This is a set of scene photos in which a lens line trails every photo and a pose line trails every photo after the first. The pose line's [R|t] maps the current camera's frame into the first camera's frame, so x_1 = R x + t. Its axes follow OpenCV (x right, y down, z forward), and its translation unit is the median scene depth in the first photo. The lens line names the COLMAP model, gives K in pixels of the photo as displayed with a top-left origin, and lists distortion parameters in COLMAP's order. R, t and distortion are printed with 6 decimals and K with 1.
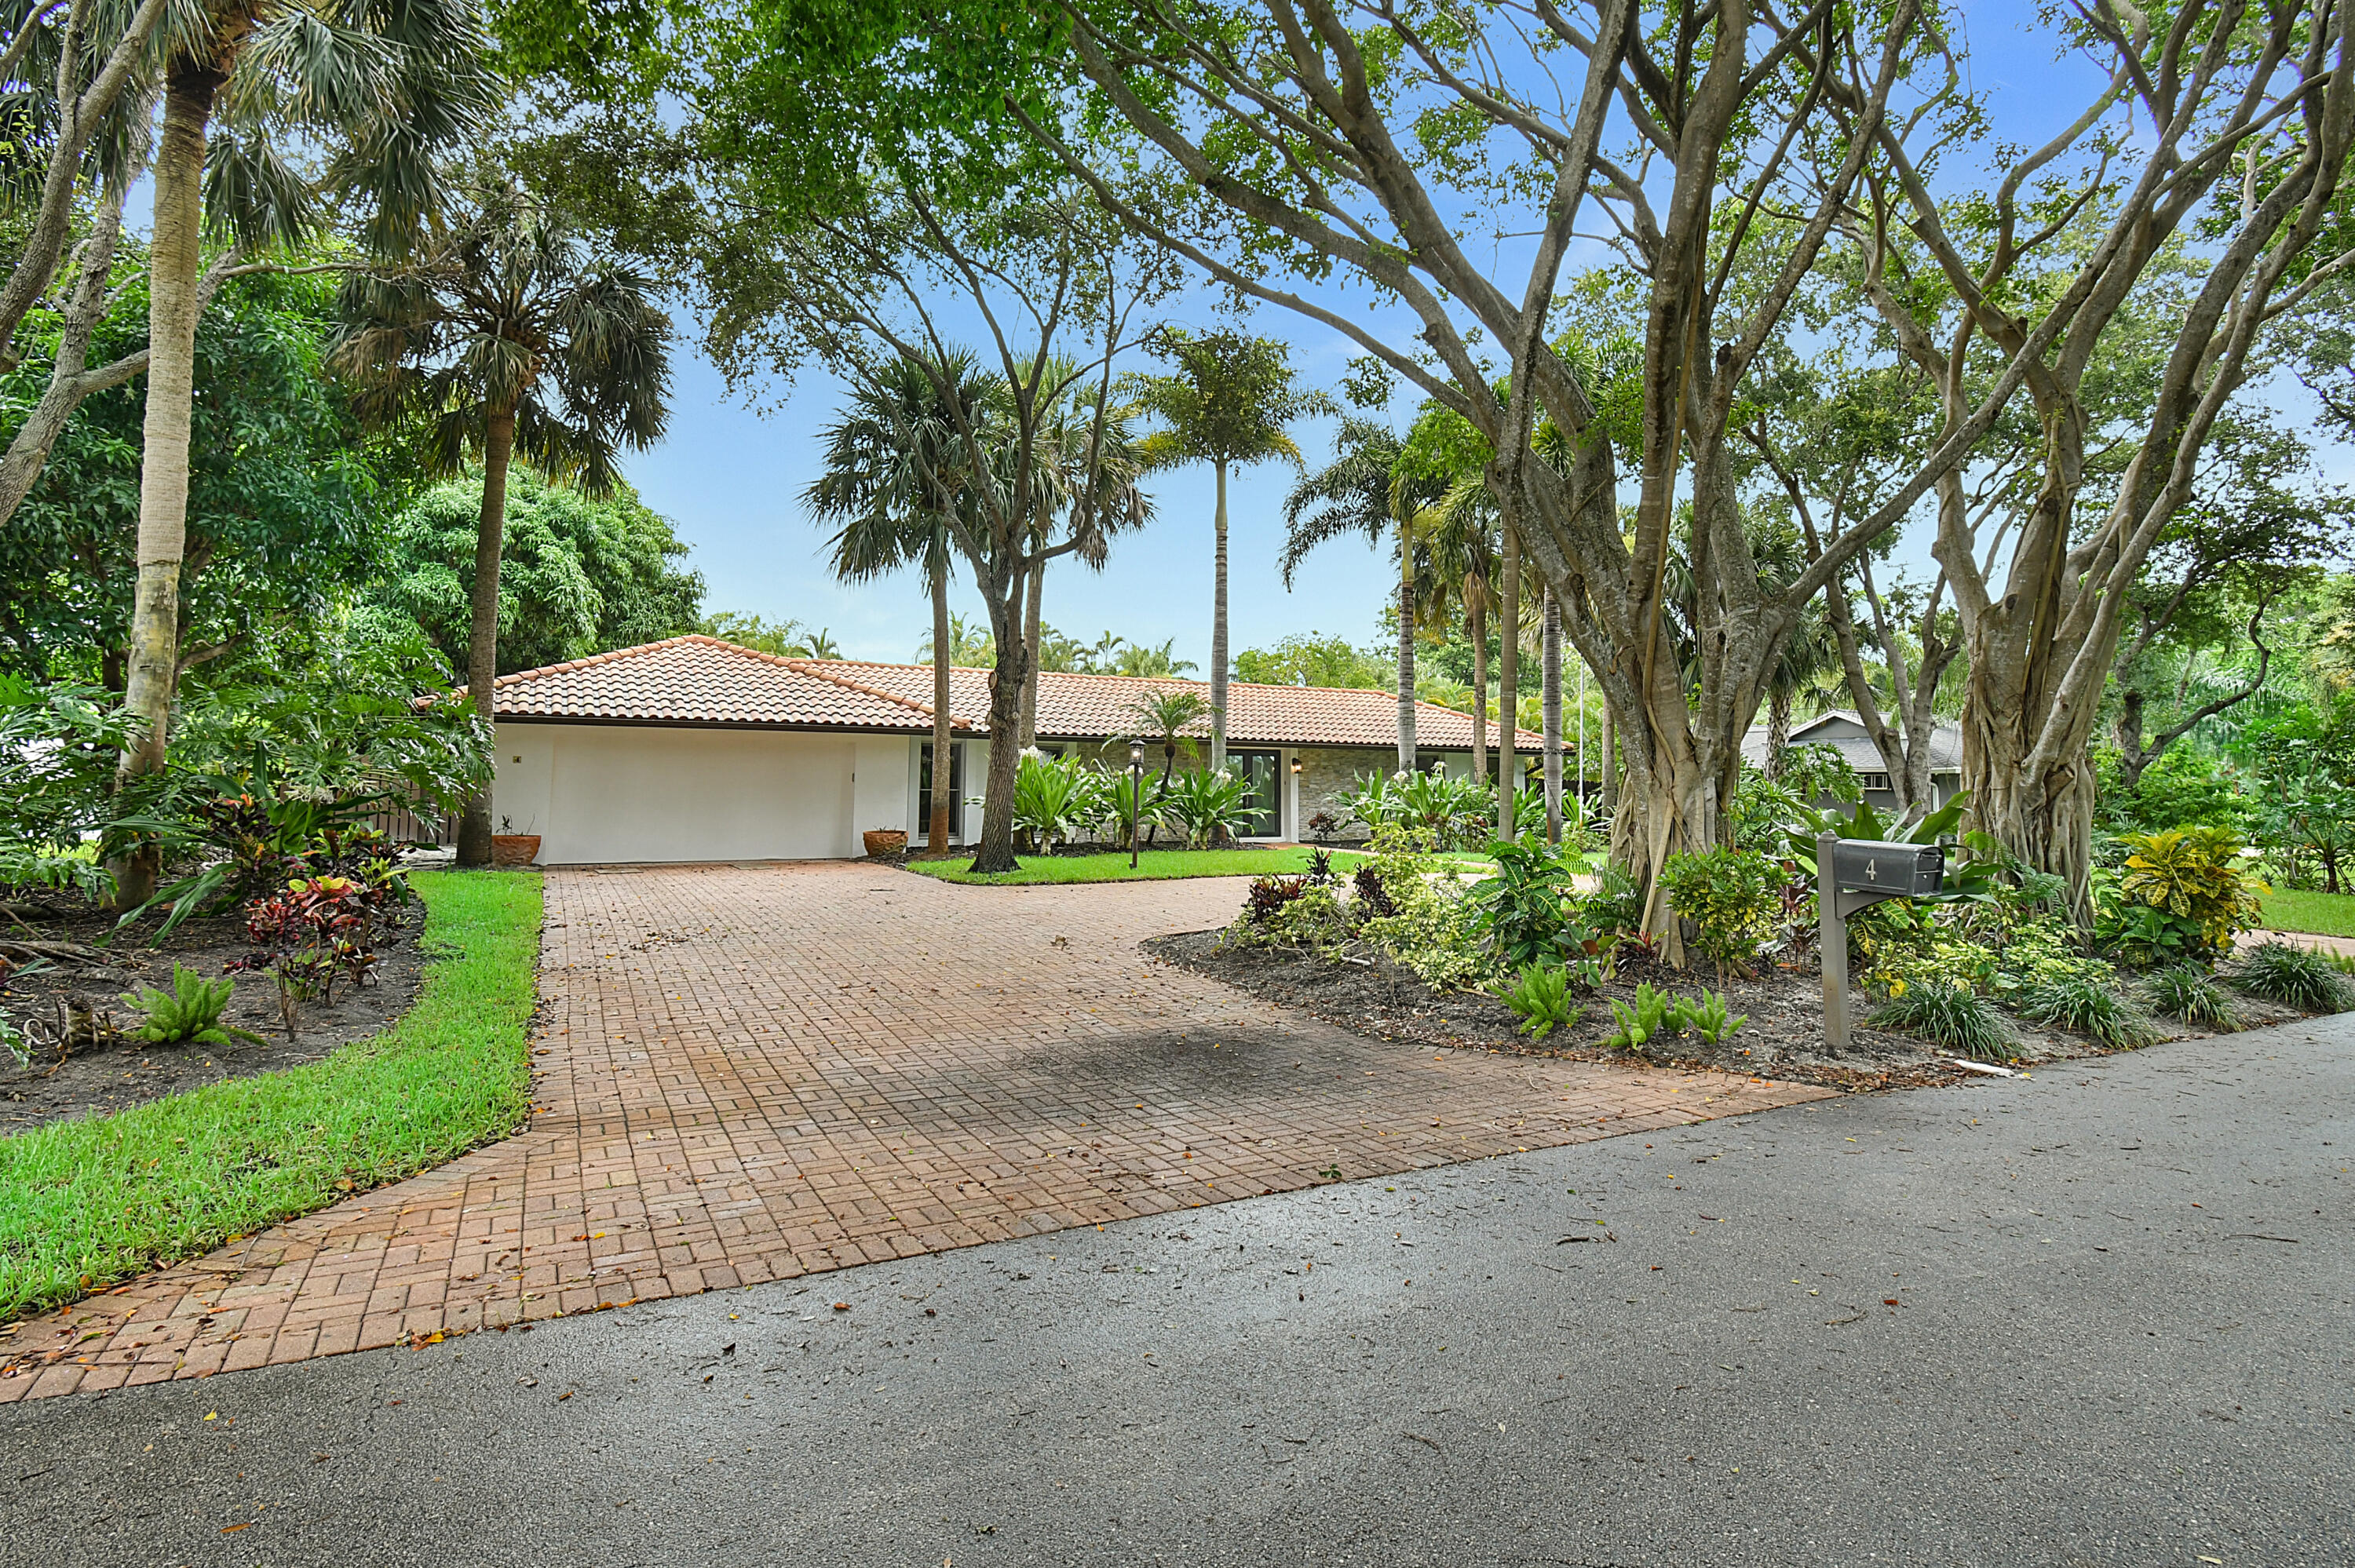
lens RADIAL K [[1024.5, 0, 1181.6], [0, 1024.5, 780.3], [0, 0, 1]] dist [0.000006, 0.000012]
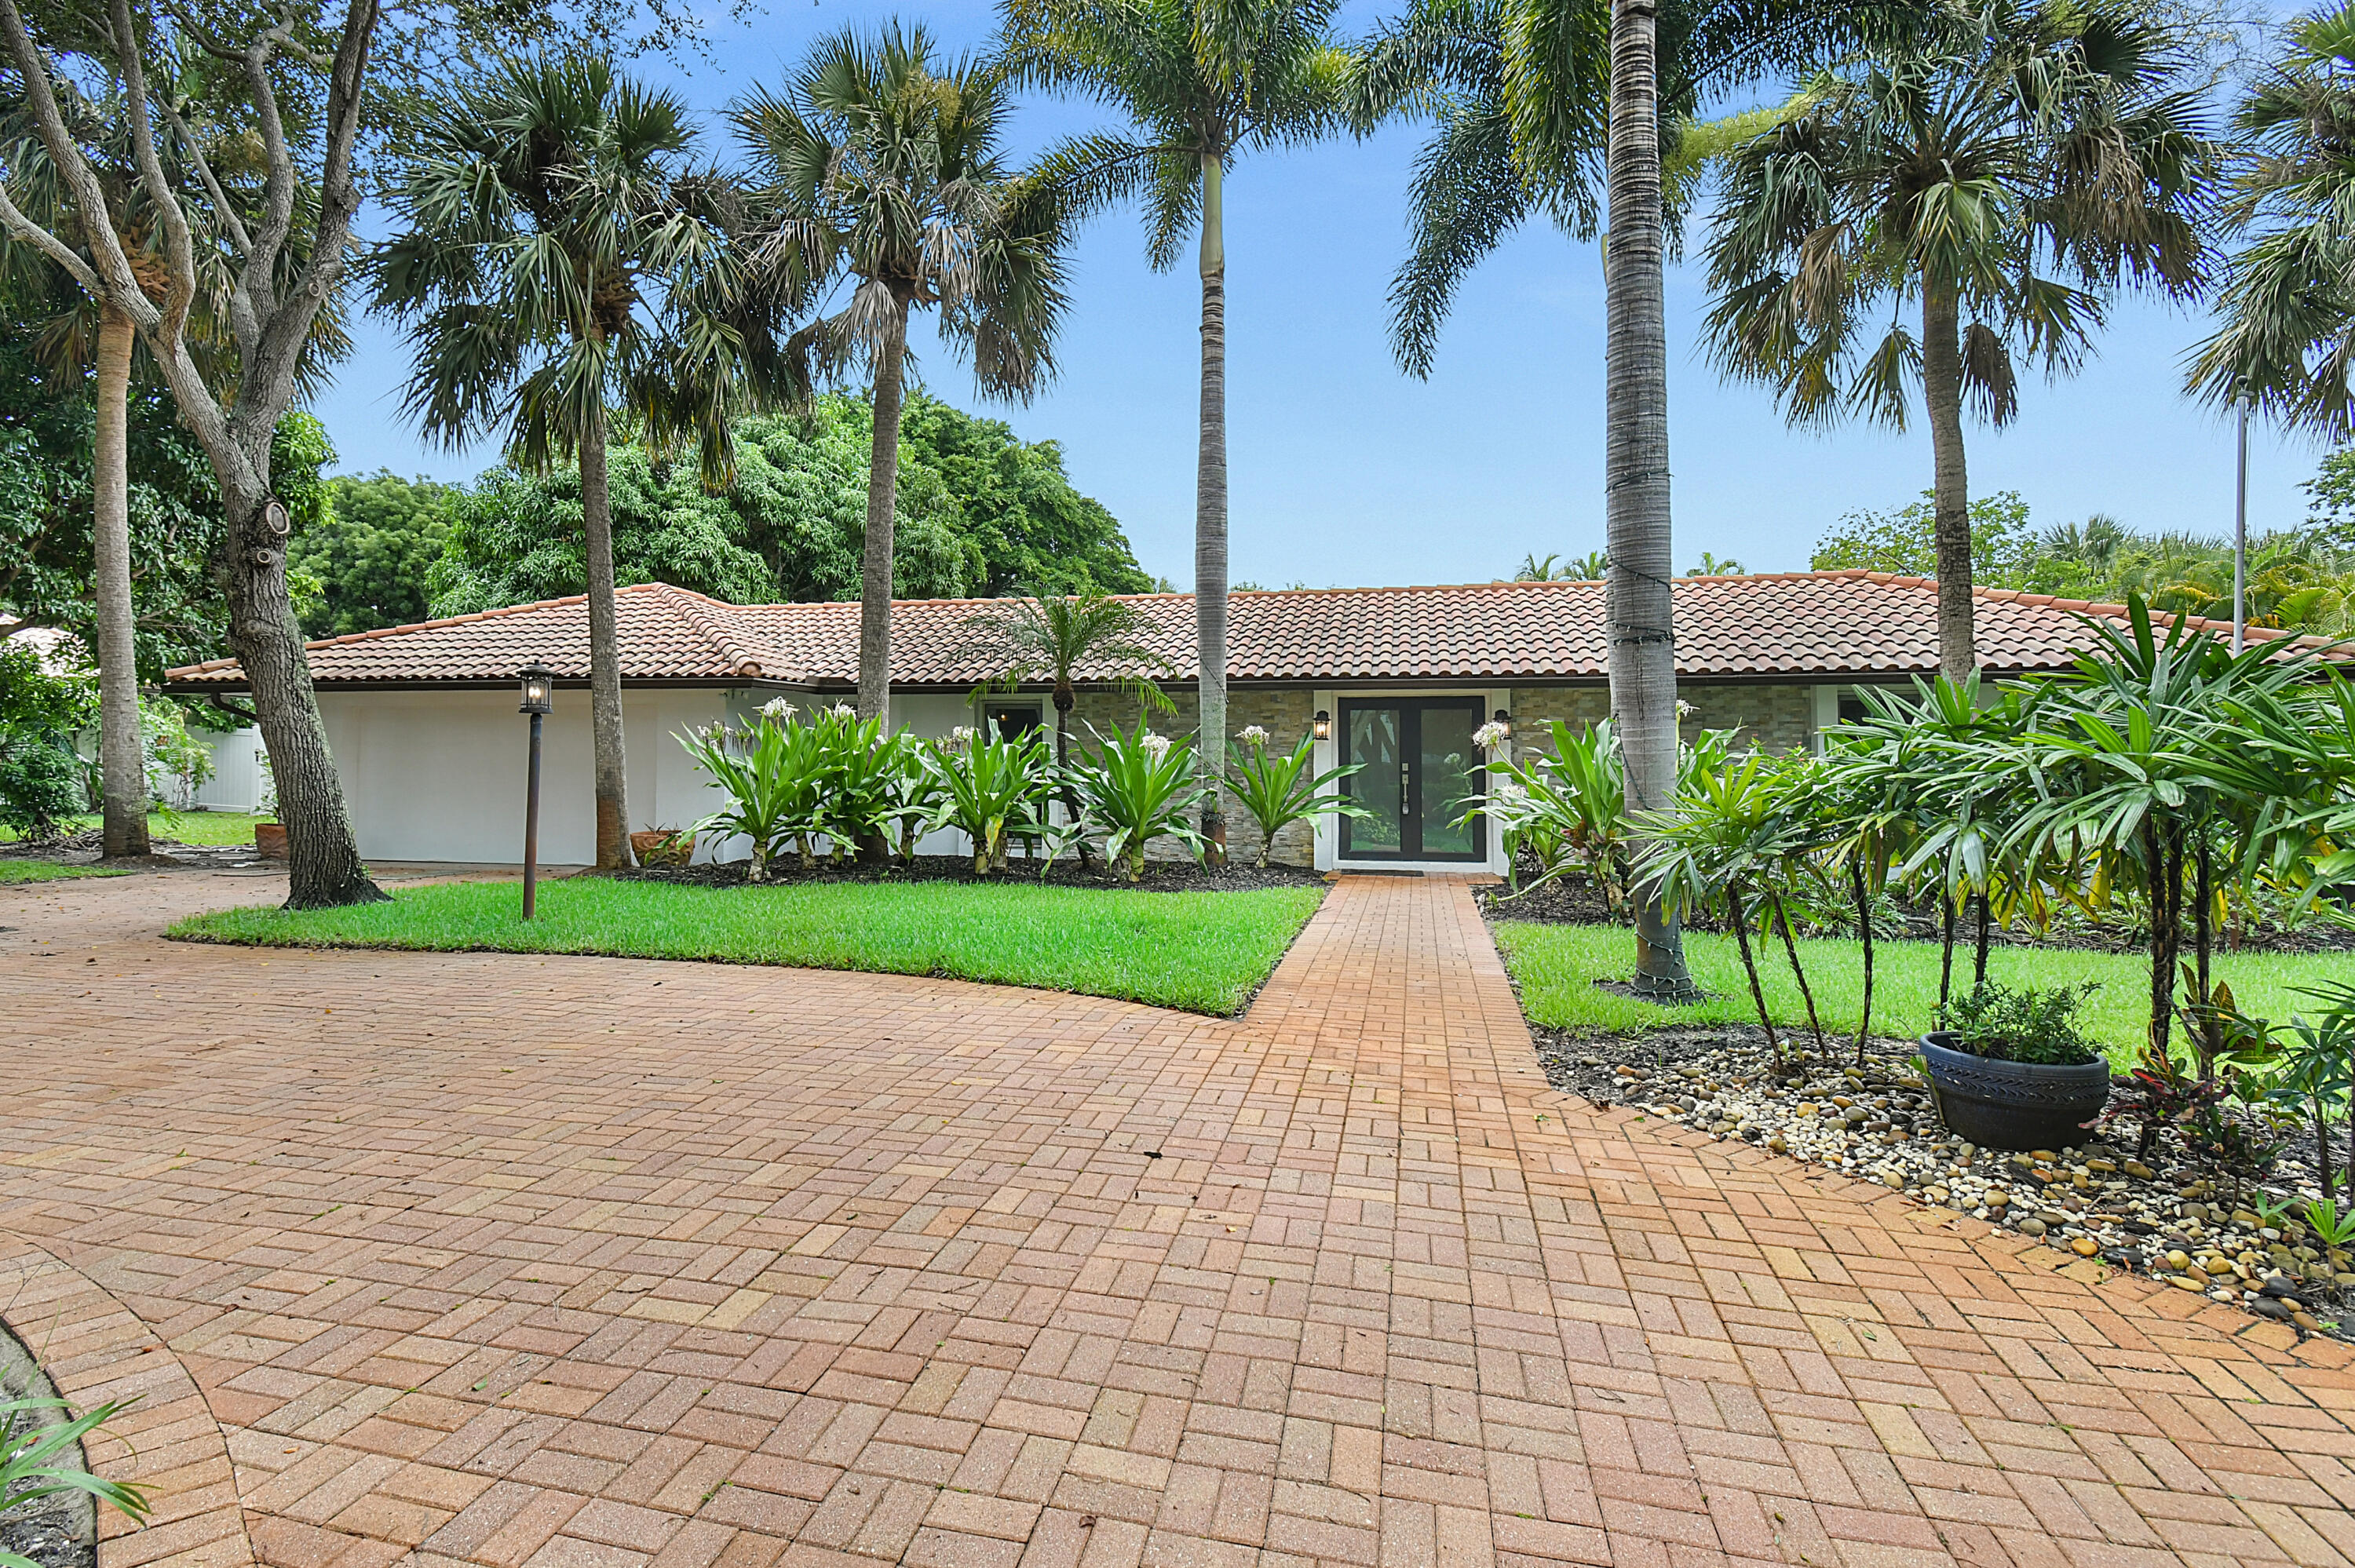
lens RADIAL K [[1024.5, 0, 1175.8], [0, 1024.5, 777.8], [0, 0, 1]] dist [0.000006, 0.000012]
pose [[0.760183, 0.013788, -0.649563, 0.385906], [-0.000757, 0.999793, 0.020337, 0.003468], [0.649709, -0.014968, 0.760036, 0.607787]]
